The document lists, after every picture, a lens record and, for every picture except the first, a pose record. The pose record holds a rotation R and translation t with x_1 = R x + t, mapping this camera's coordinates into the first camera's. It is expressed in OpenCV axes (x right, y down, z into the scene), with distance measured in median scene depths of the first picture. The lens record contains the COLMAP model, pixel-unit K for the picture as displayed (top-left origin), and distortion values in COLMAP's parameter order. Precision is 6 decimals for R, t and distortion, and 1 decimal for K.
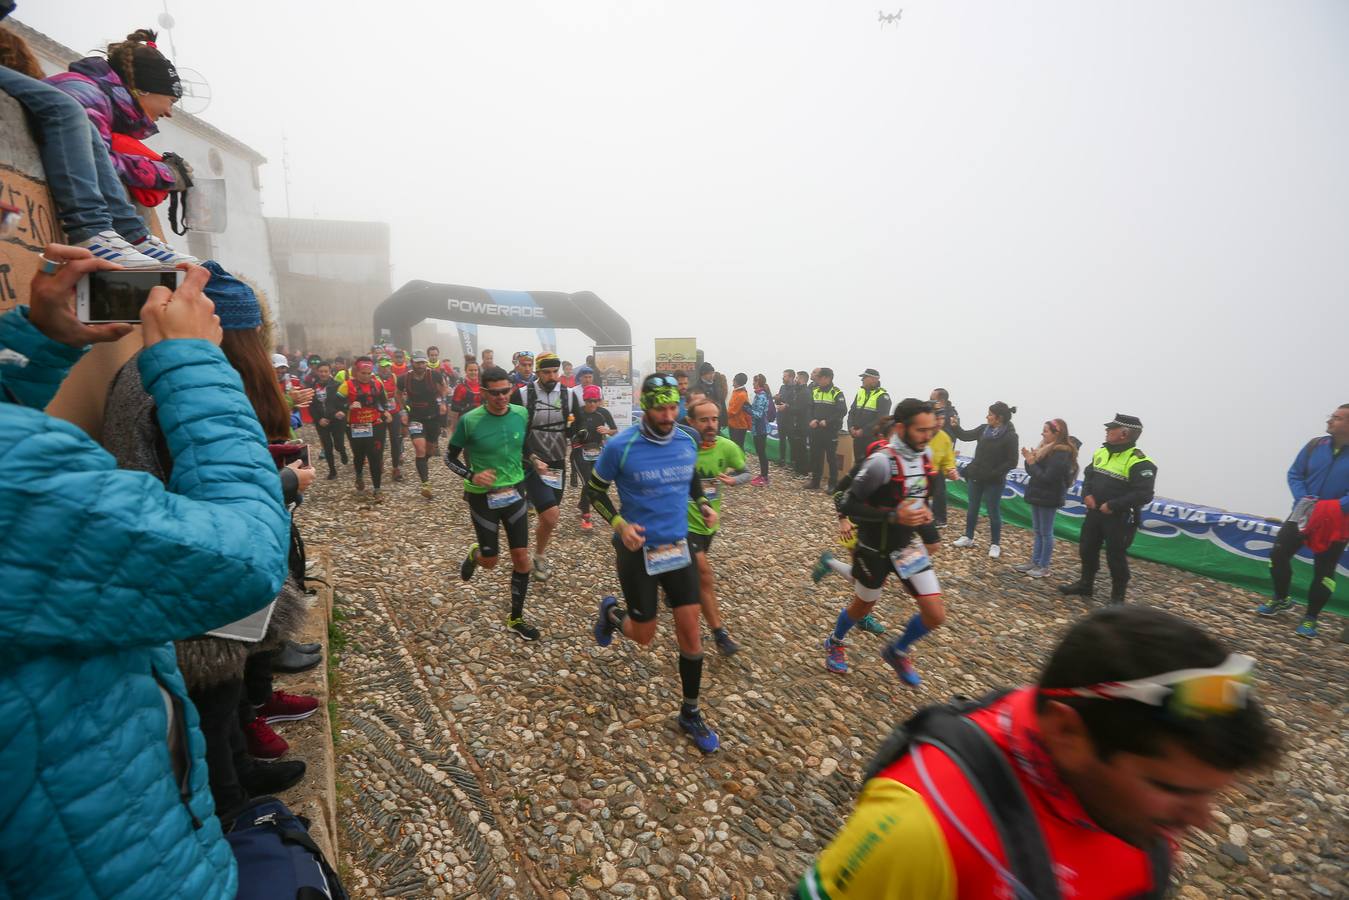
lens RADIAL K [[627.3, 0, 672.5], [0, 627.3, 458.8], [0, 0, 1]] dist [-0.042912, 0.012176]
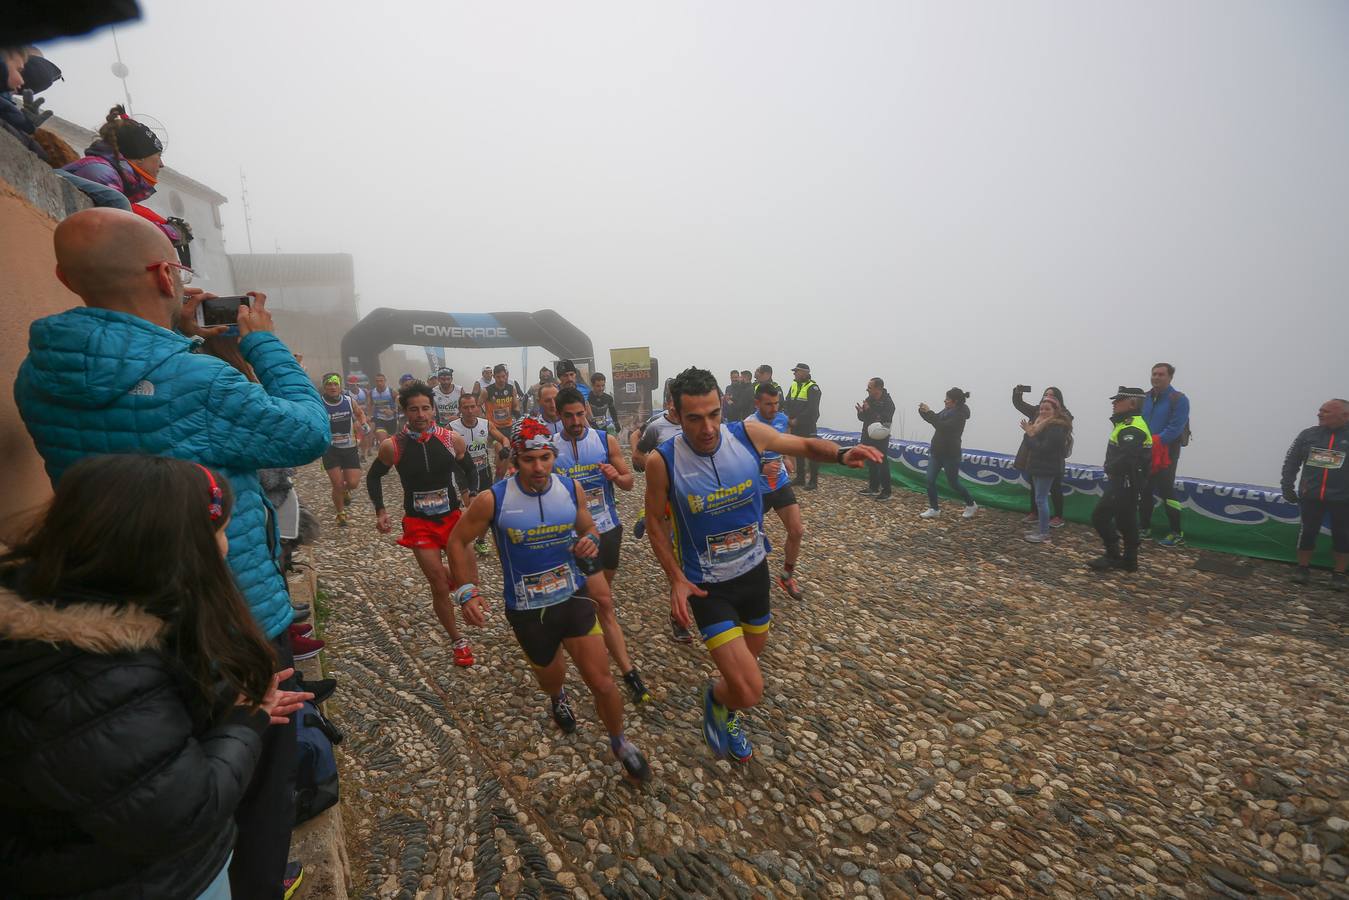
lens RADIAL K [[627.3, 0, 661.4], [0, 627.3, 447.5], [0, 0, 1]] dist [-0.042912, 0.012176]
pose [[0.997850, -0.061476, 0.022728, 0.120528], [0.062273, 0.997403, -0.036188, 0.082480], [-0.020444, 0.037525, 0.999087, -0.256867]]
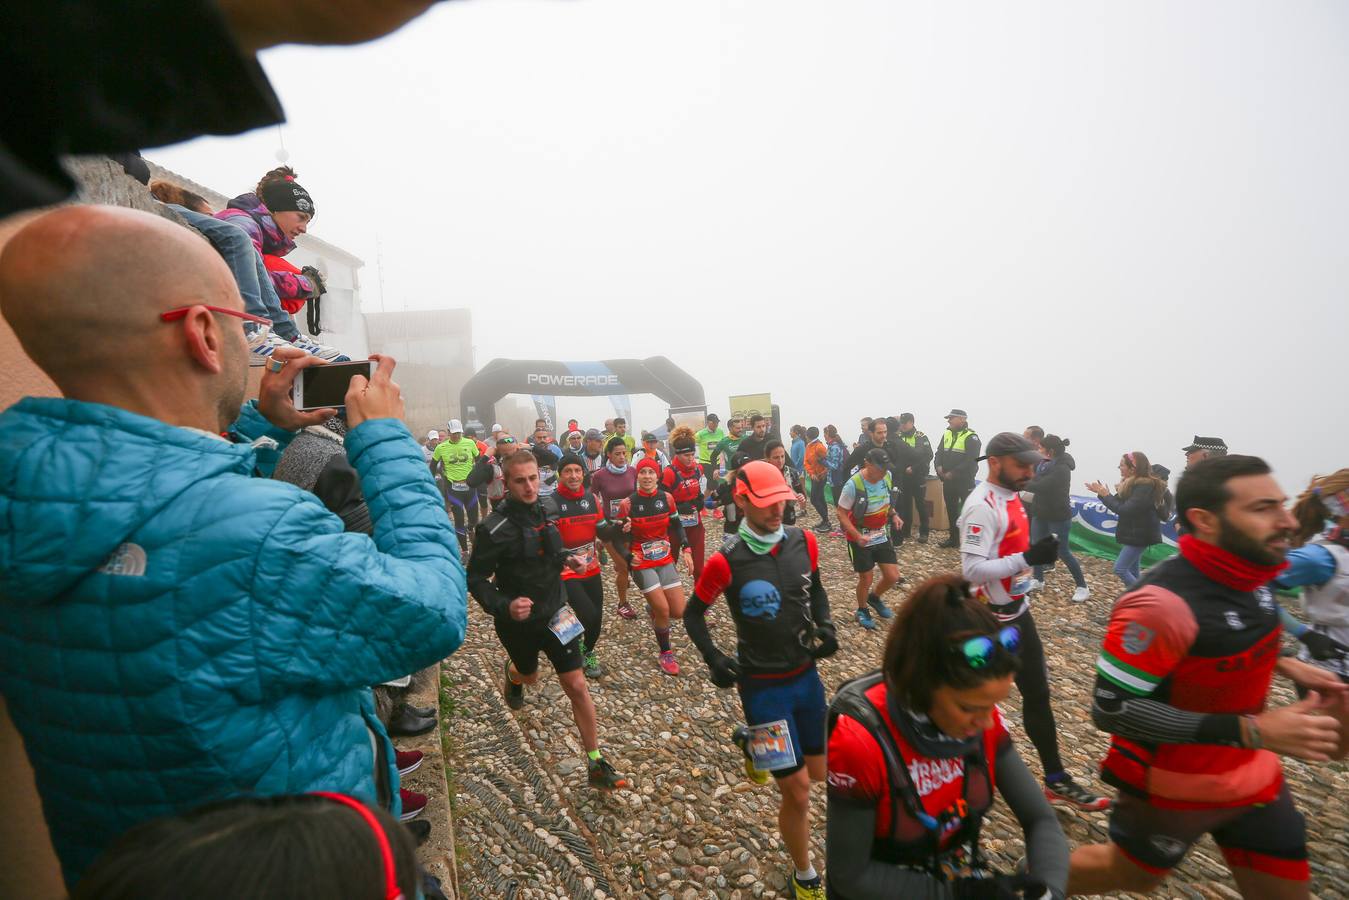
lens RADIAL K [[627.3, 0, 669.6], [0, 627.3, 458.0], [0, 0, 1]] dist [-0.042912, 0.012176]
pose [[0.990306, -0.064349, -0.123095, -0.024217], [0.052403, 0.993811, -0.097945, 0.004487], [0.128636, 0.090545, 0.987550, -0.019057]]
